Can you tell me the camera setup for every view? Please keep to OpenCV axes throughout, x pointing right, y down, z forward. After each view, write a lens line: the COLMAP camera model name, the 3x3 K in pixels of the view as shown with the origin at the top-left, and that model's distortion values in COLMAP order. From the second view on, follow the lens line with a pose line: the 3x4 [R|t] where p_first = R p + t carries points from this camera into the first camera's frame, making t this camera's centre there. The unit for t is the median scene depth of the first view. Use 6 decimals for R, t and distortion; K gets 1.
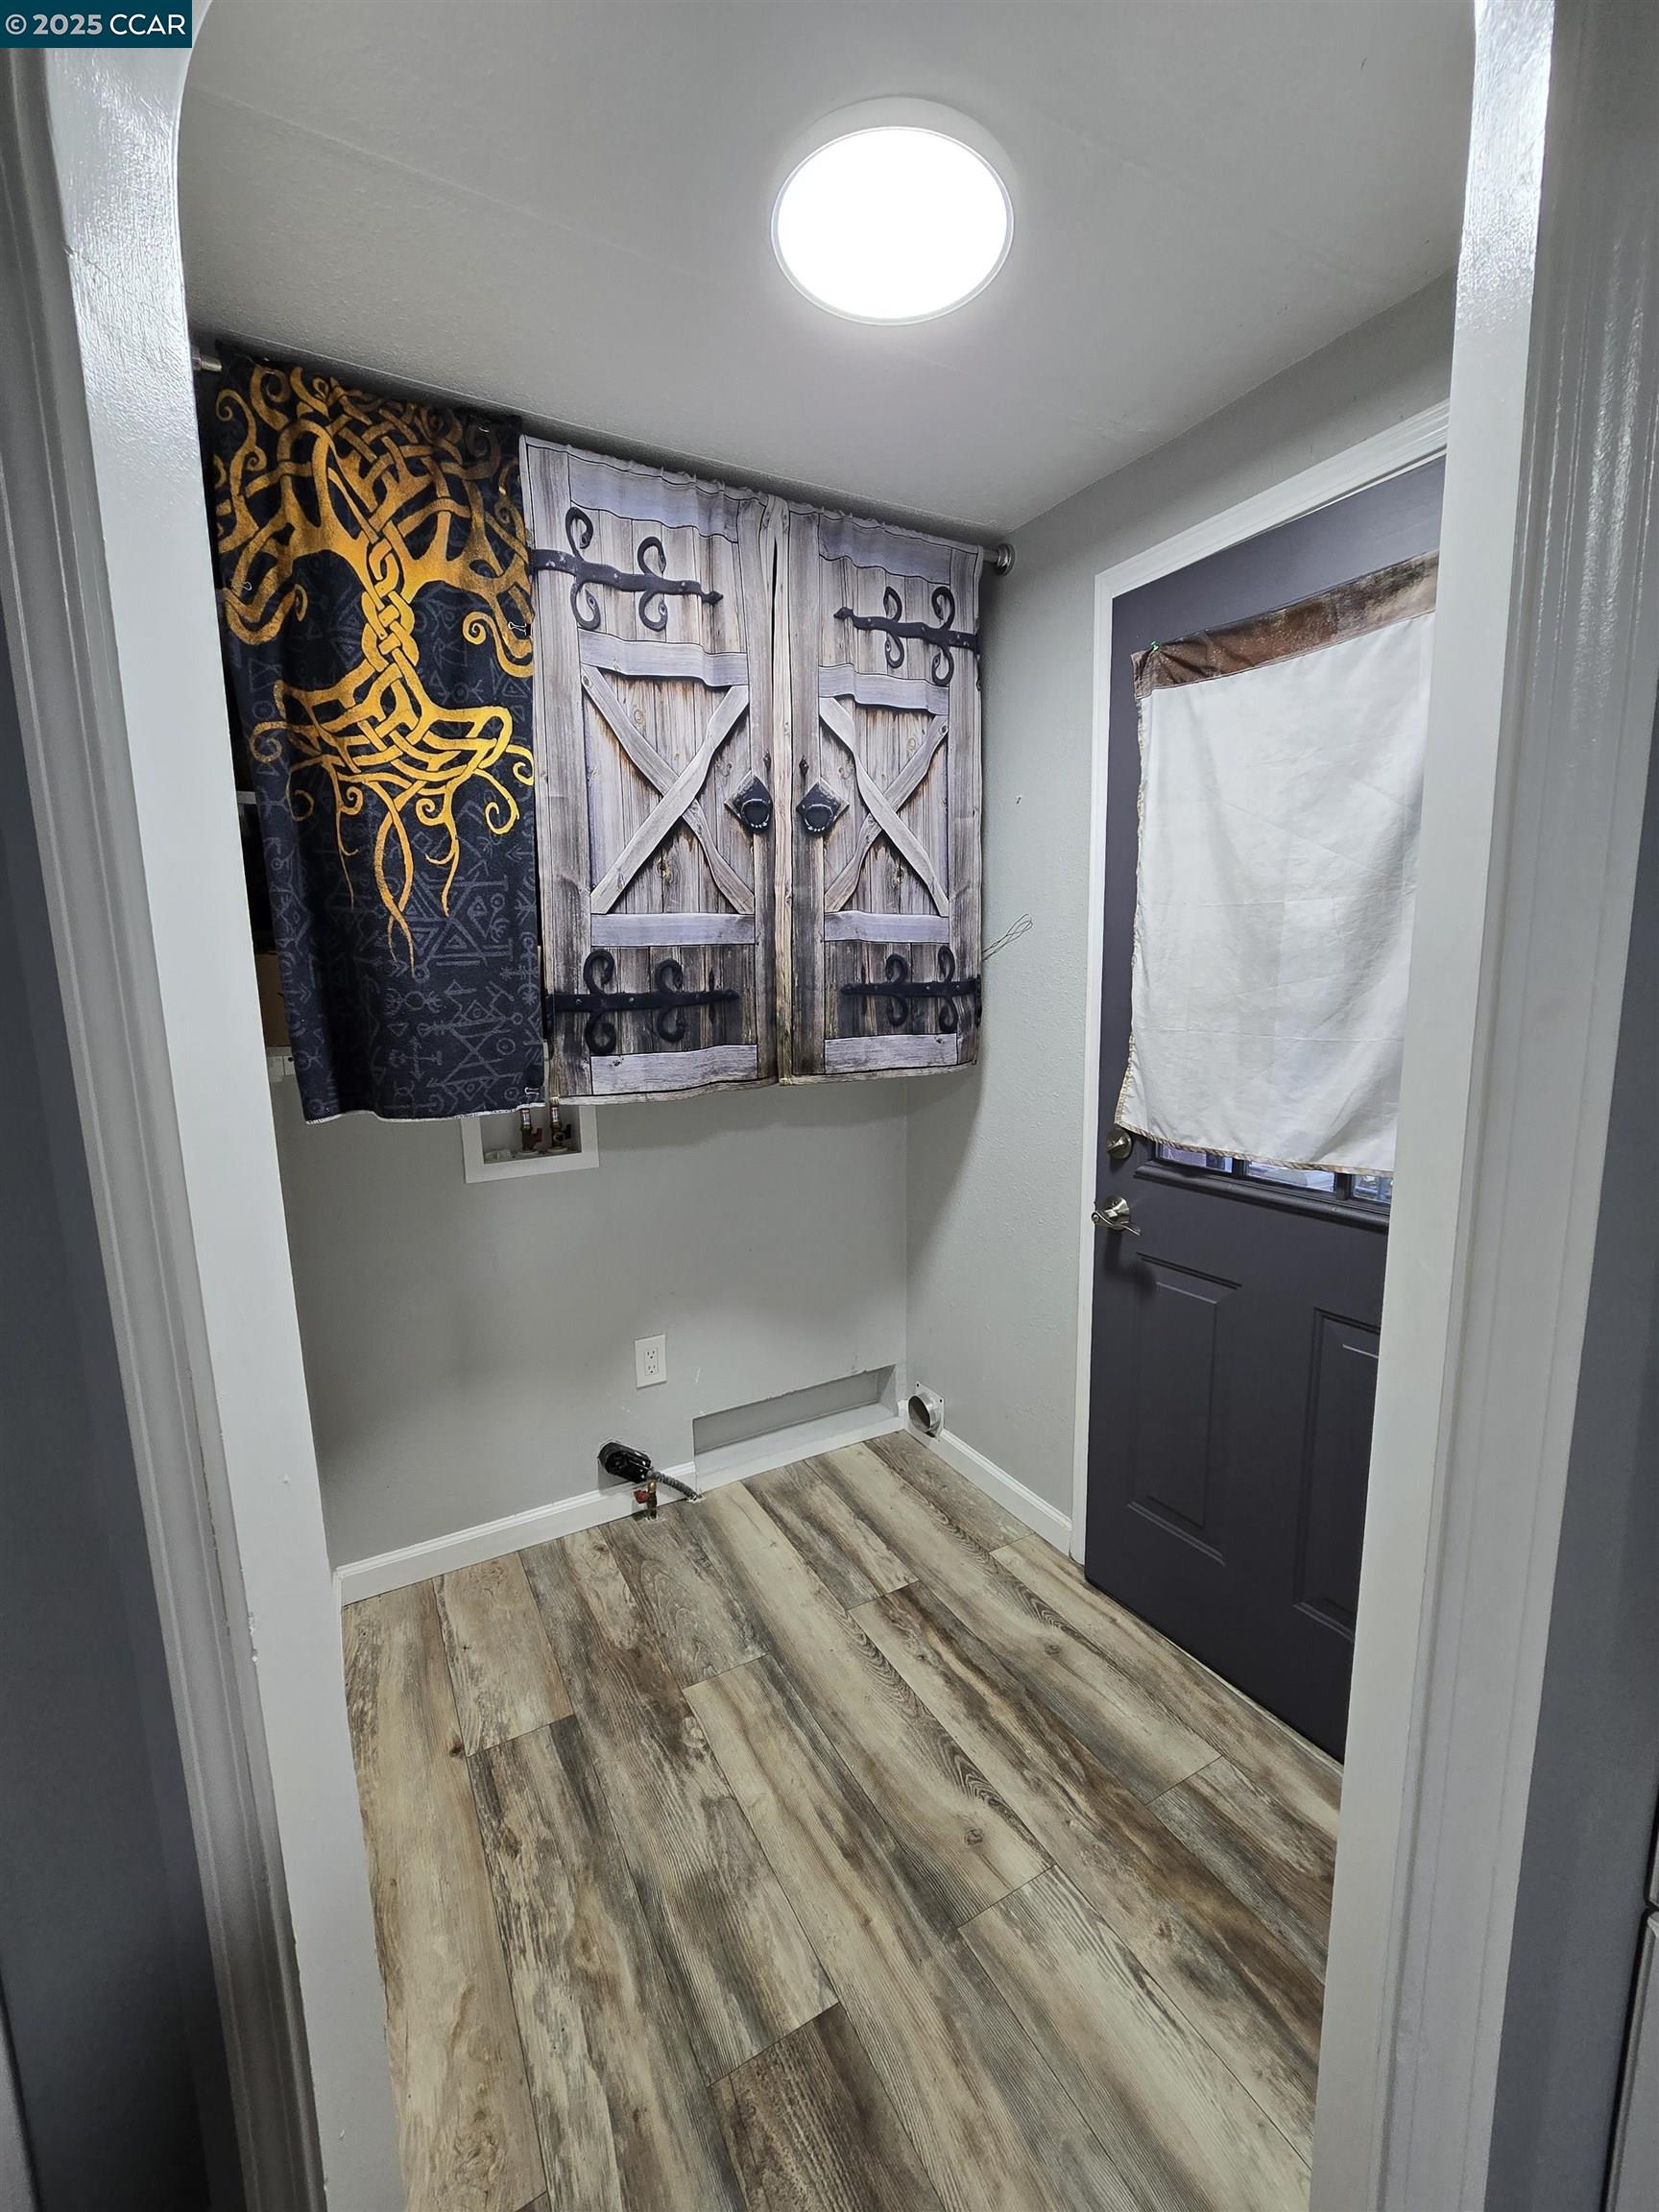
lens RADIAL K [[923.9, 0, 817.4], [0, 923.9, 1114.2], [0, 0, 1]] dist [-0.002619, 0.000821]
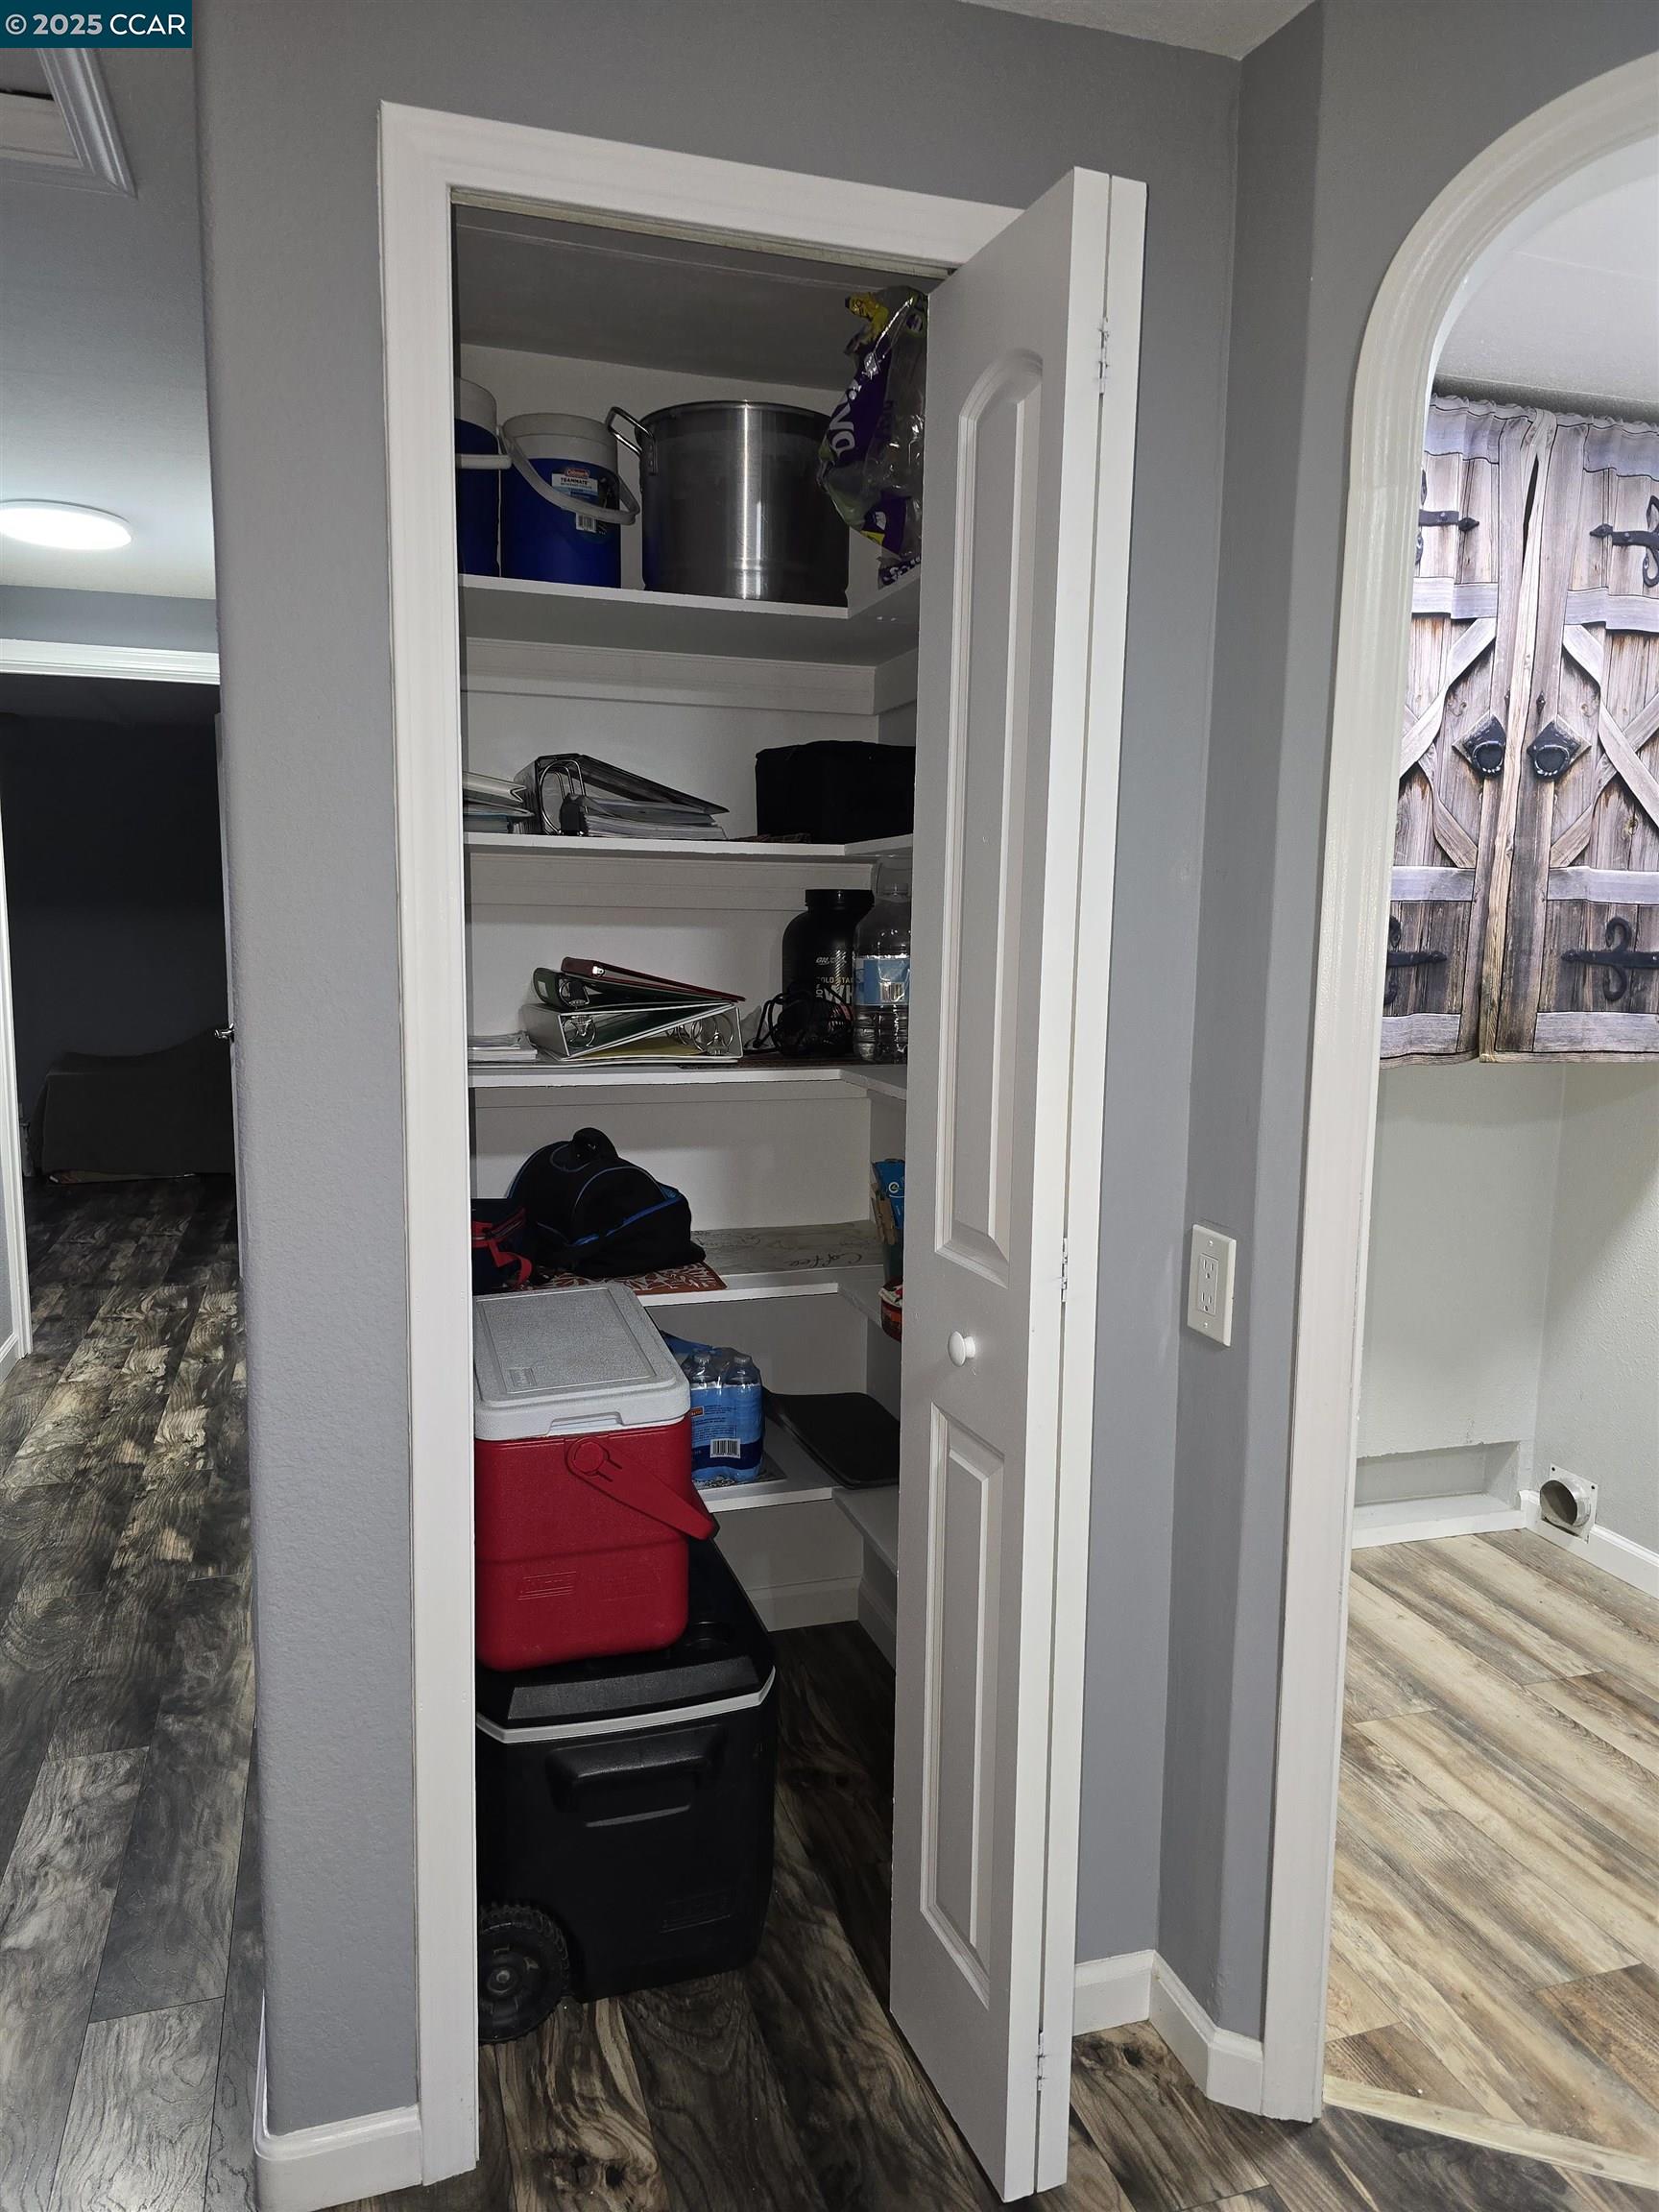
lens RADIAL K [[1509.3, 0, 826.5], [0, 1509.3, 1111.5], [0, 0, 1]] dist [0.062241, -0.051373]
pose [[0.981778, 0.061319, -0.179864, -0.395559], [-0.066865, 0.997451, -0.024929, 0.095443], [0.177877, 0.036501, 0.983376, -0.544099]]
